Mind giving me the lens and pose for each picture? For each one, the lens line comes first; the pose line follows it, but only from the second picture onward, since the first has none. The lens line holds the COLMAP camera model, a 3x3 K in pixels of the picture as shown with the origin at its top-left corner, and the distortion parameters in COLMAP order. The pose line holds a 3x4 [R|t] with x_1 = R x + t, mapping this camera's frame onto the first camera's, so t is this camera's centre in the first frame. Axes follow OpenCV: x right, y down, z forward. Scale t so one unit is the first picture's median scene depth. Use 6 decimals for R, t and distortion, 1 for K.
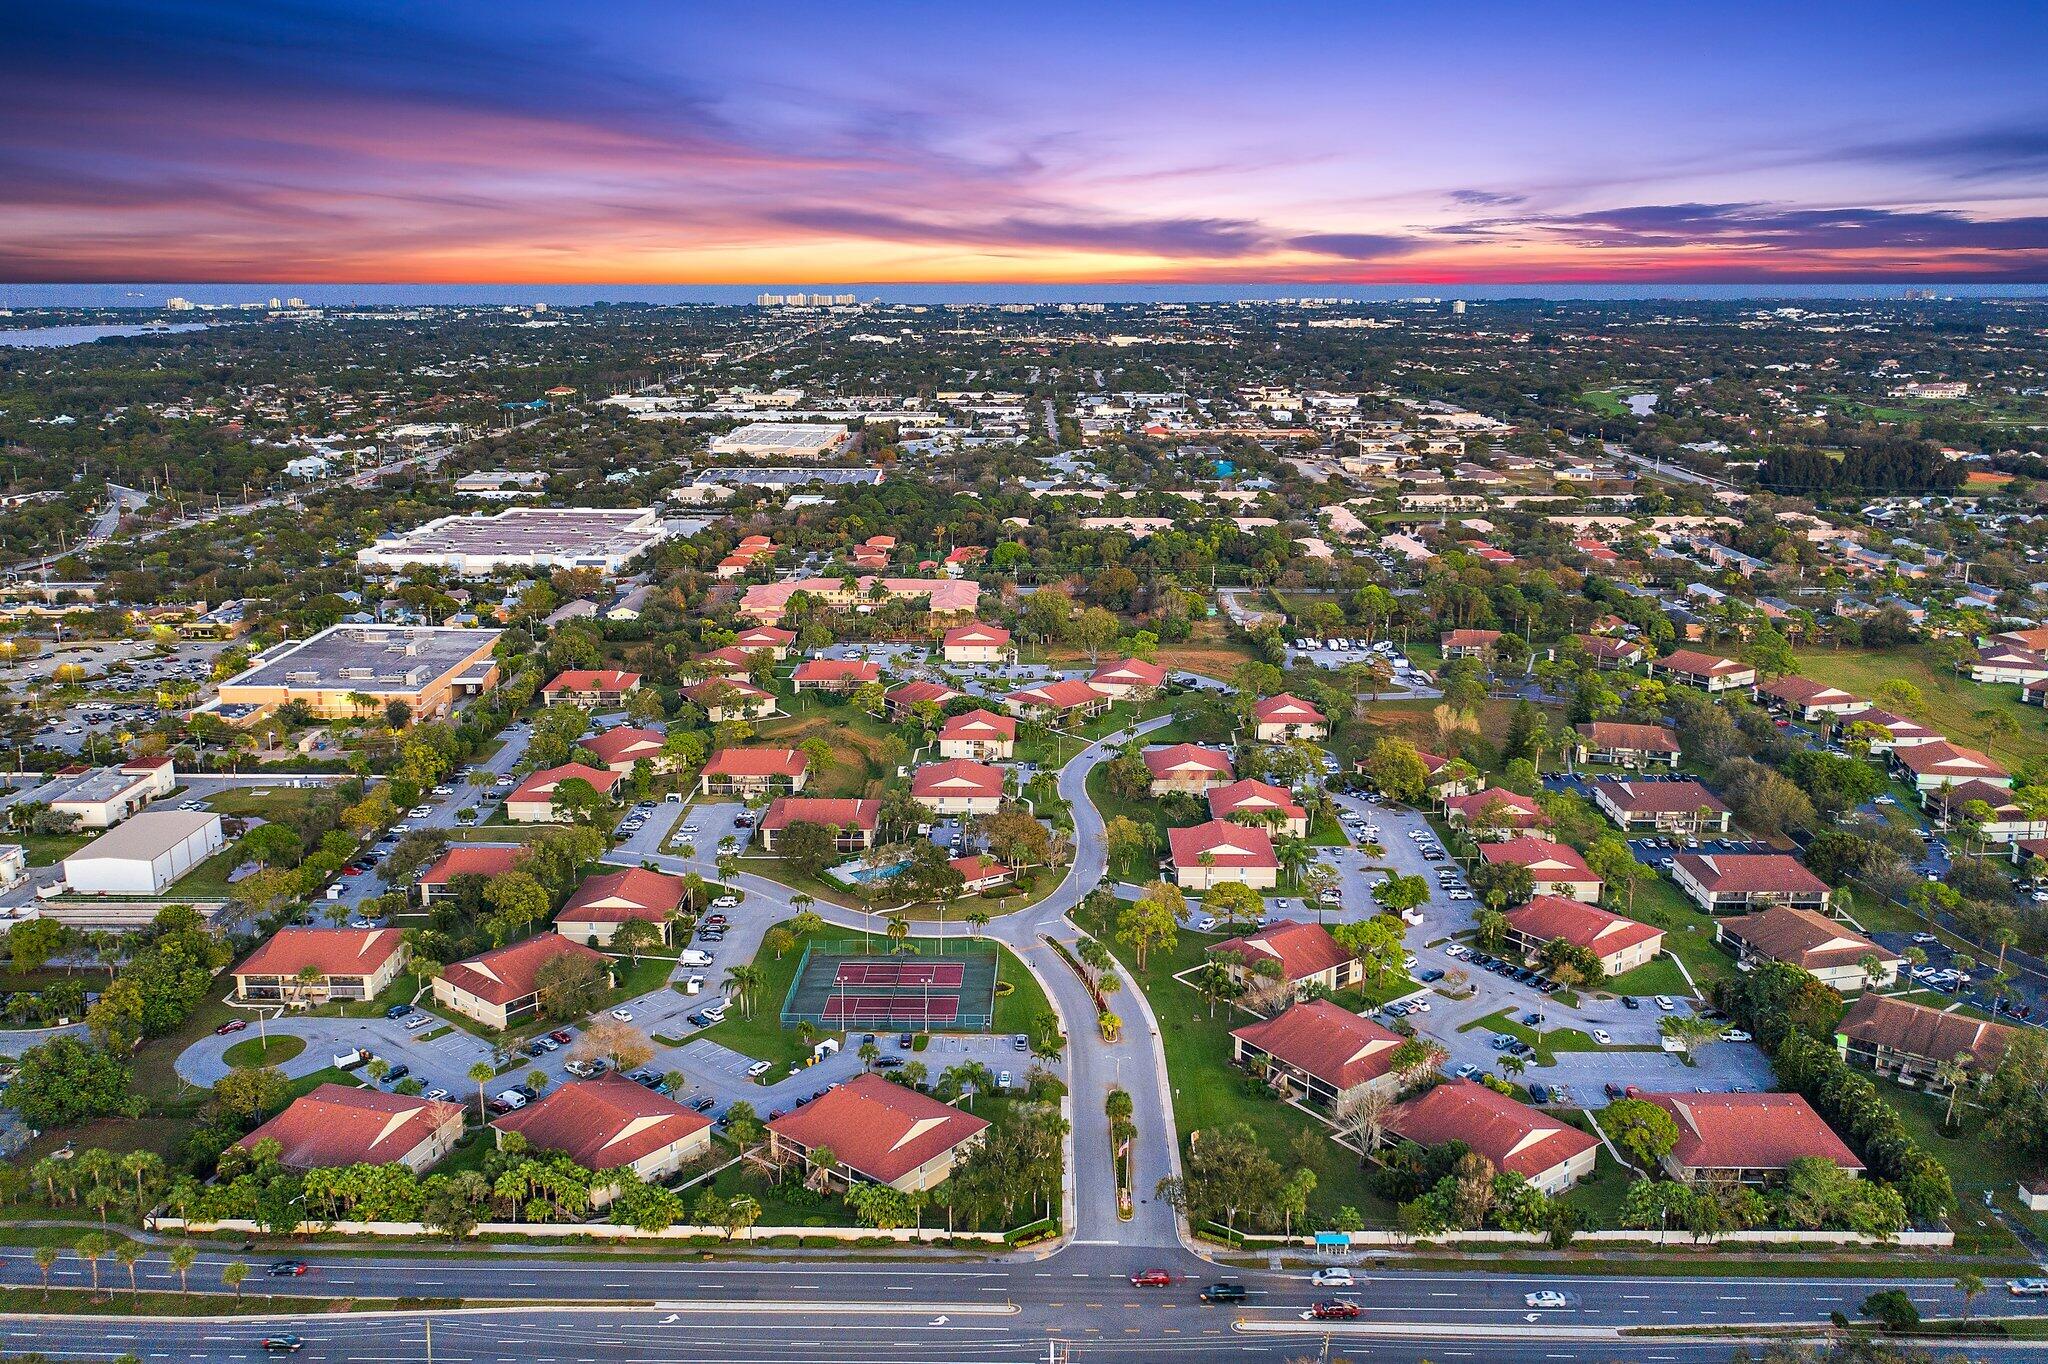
lens RADIAL K [[1734.8, 0, 1024.0], [0, 1734.8, 682.0], [0, 0, 1]] dist [-0.004923, 0.000811]
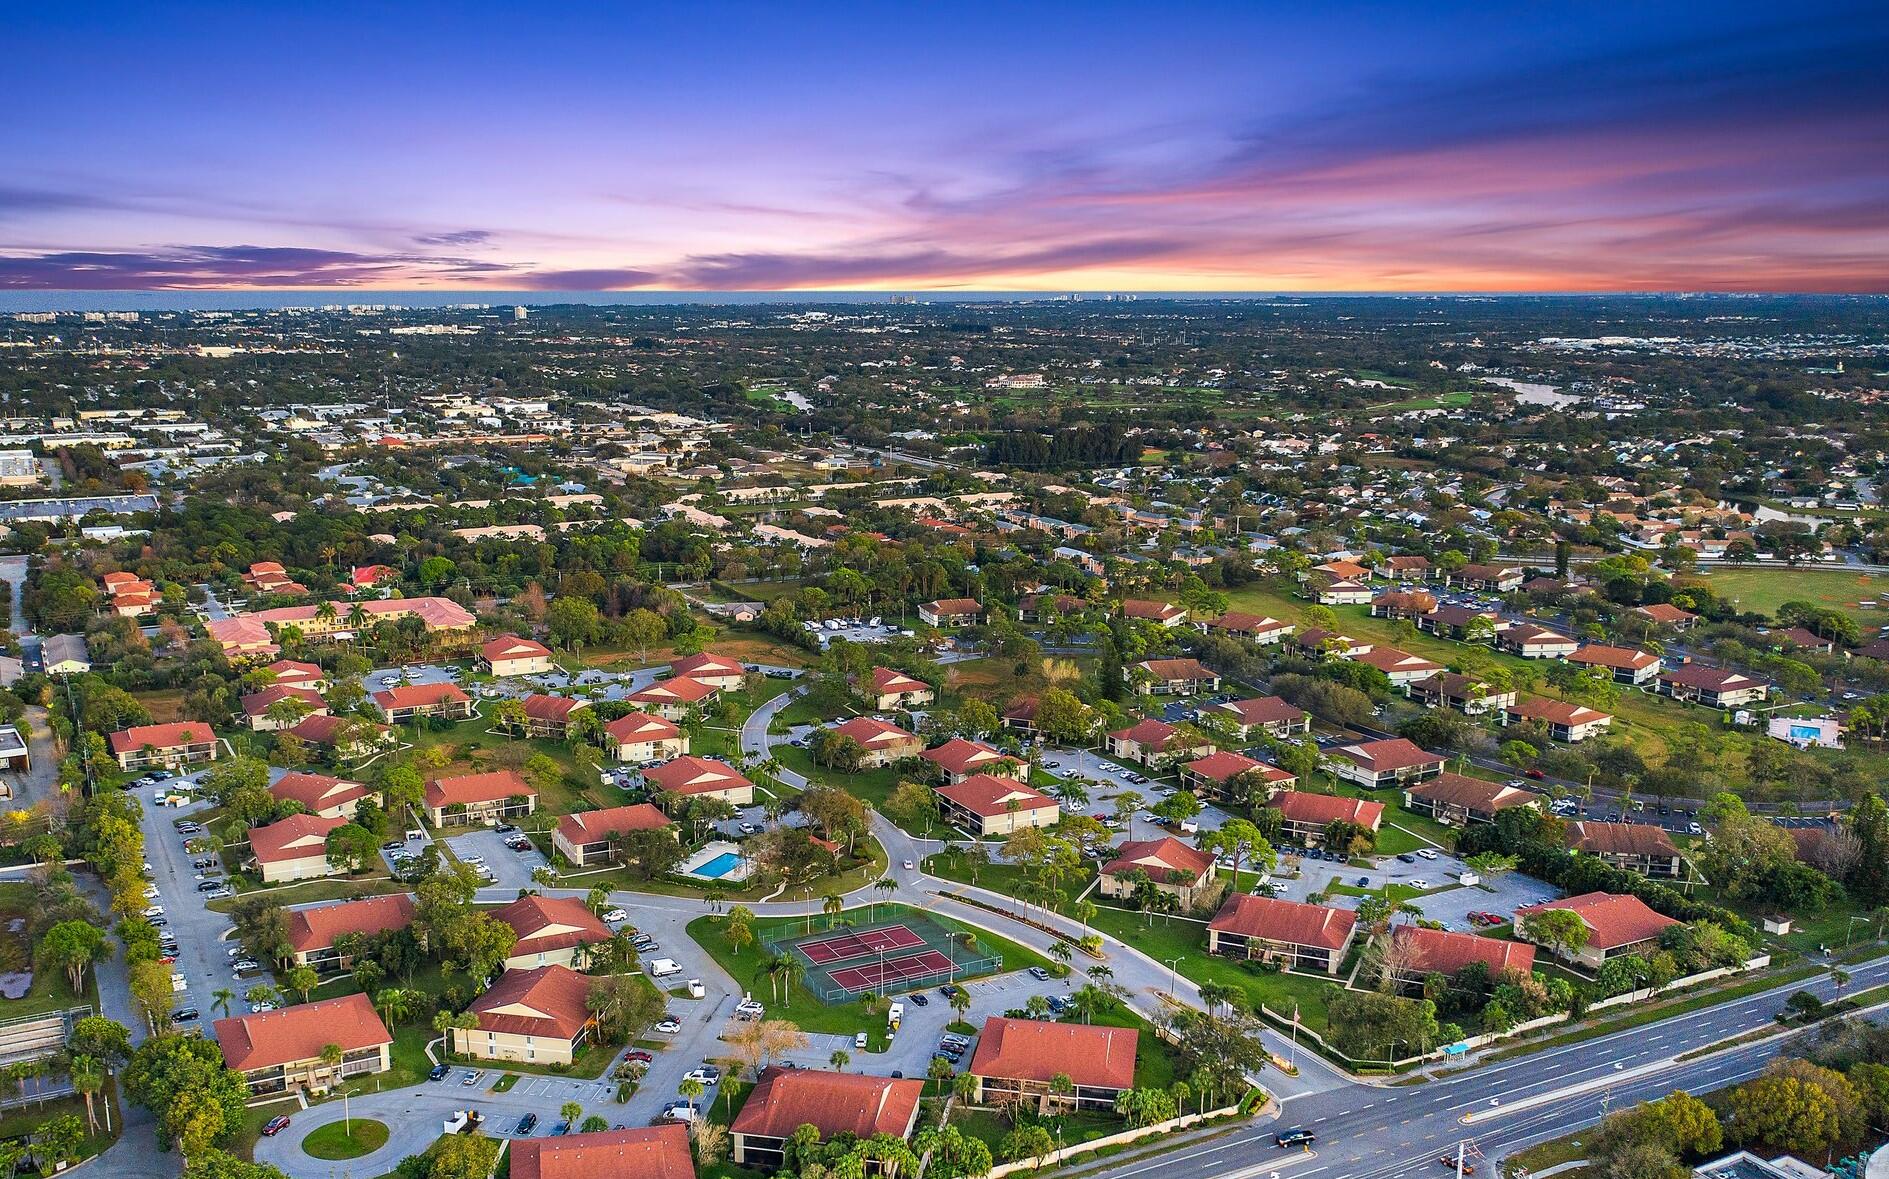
lens RADIAL K [[1763.1, 0, 900.1], [0, 1763.1, 590.1], [0, 0, 1]] dist [-0.002309, 0.008924]
pose [[0.872829, -0.081516, 0.481169, -0.514320], [0.108588, 0.993674, -0.028635, -0.011639], [-0.475791, 0.077243, 0.876160, 0.029113]]
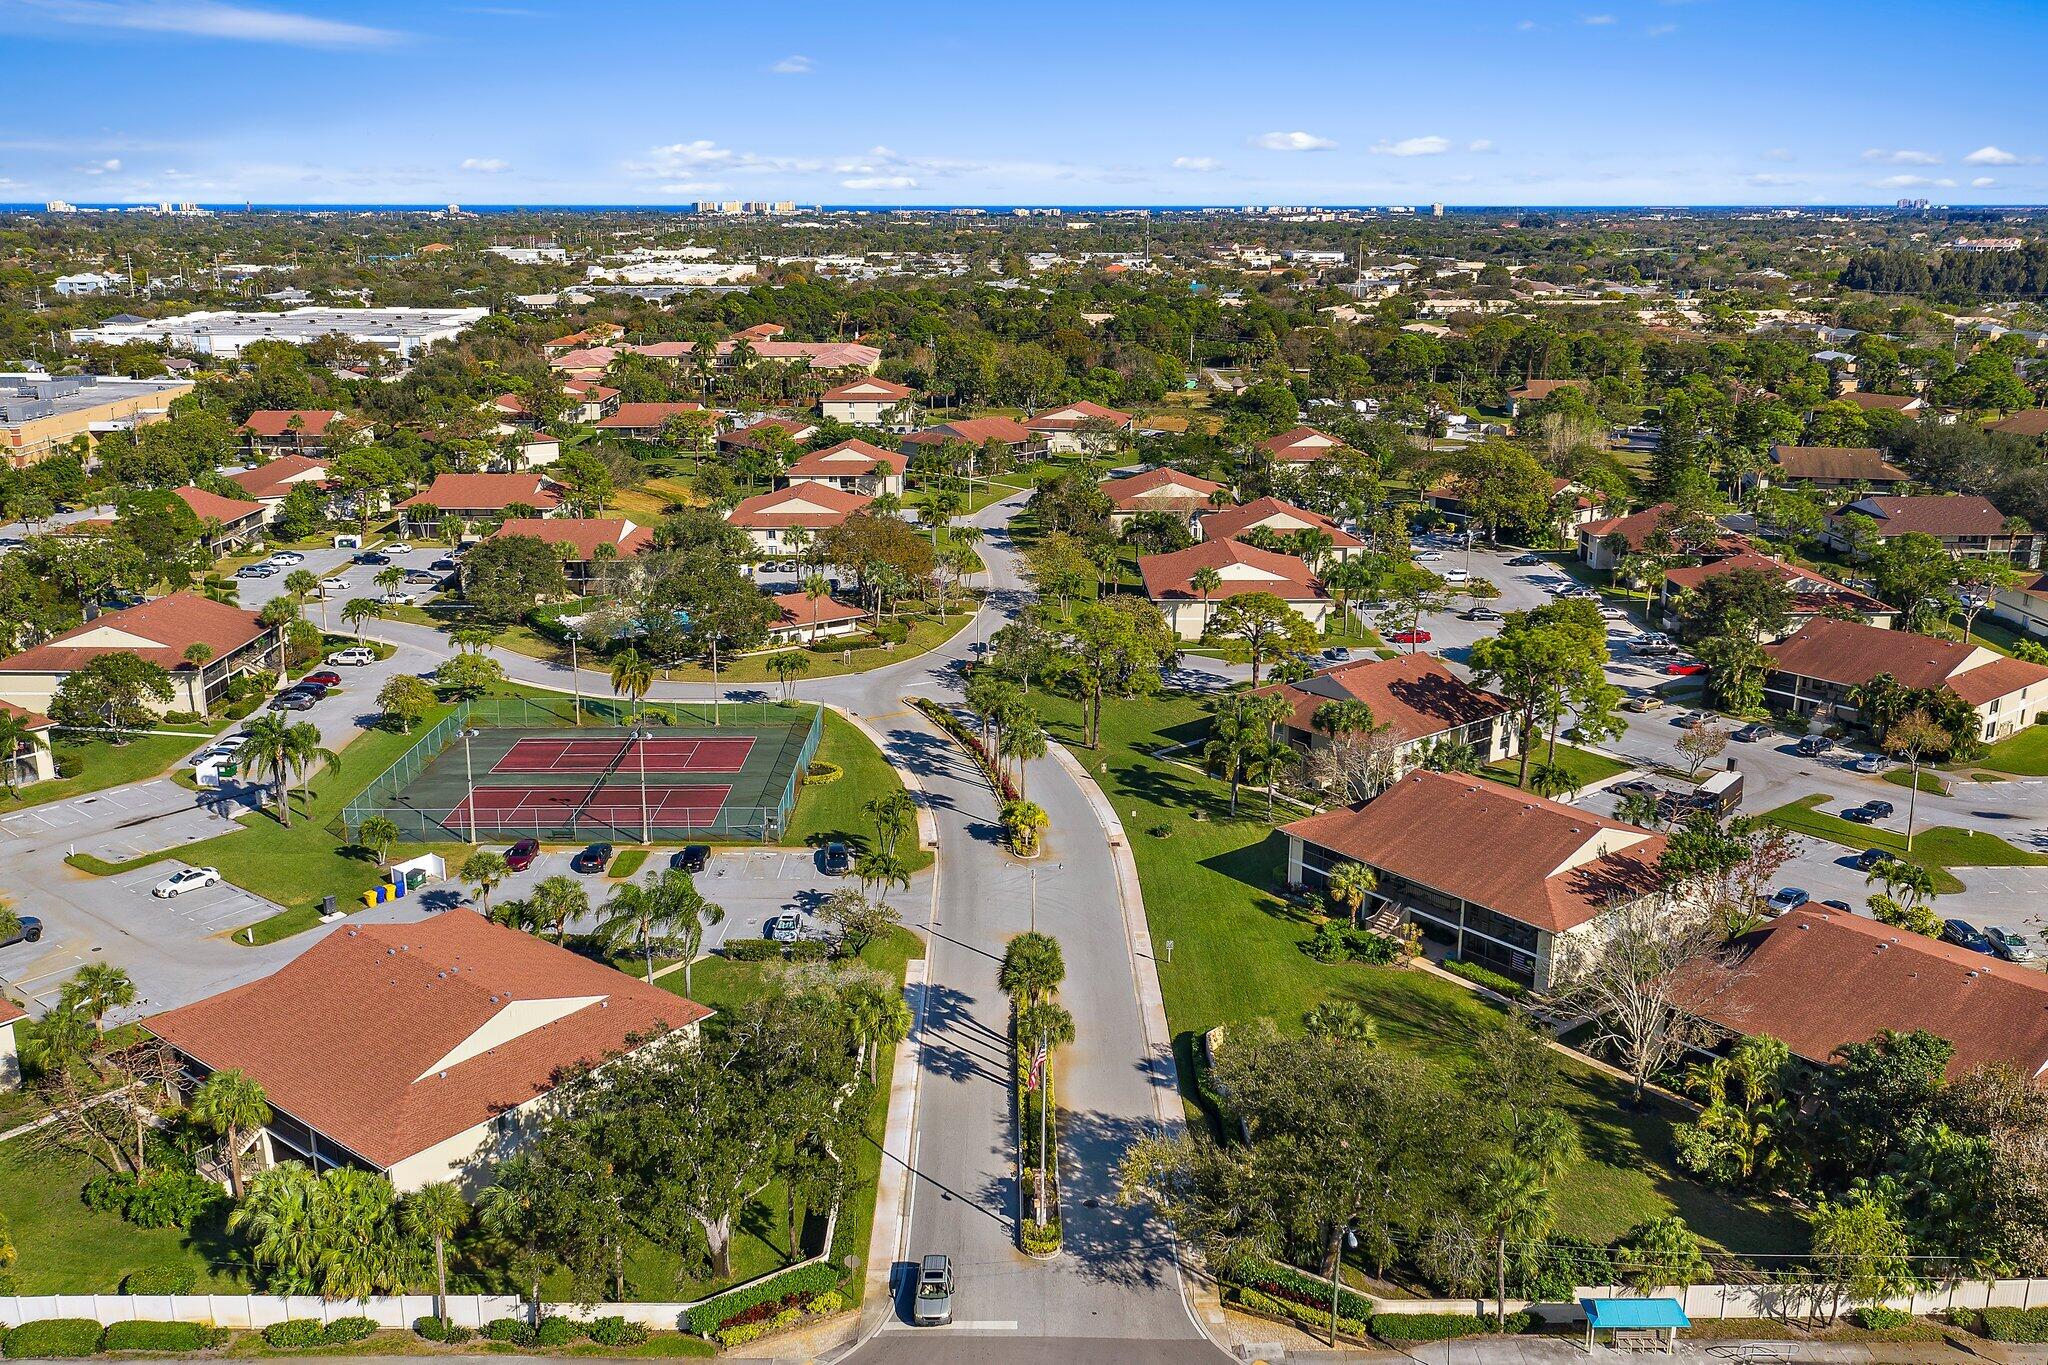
lens RADIAL K [[1734.8, 0, 1024.0], [0, 1734.8, 682.5], [0, 0, 1]] dist [-0.004923, 0.000811]
pose [[0.999738, -0.007497, 0.021649, 0.033768], [0.006973, 0.999684, 0.024147, 0.126147], [-0.021823, -0.023990, 0.999474, 0.446002]]
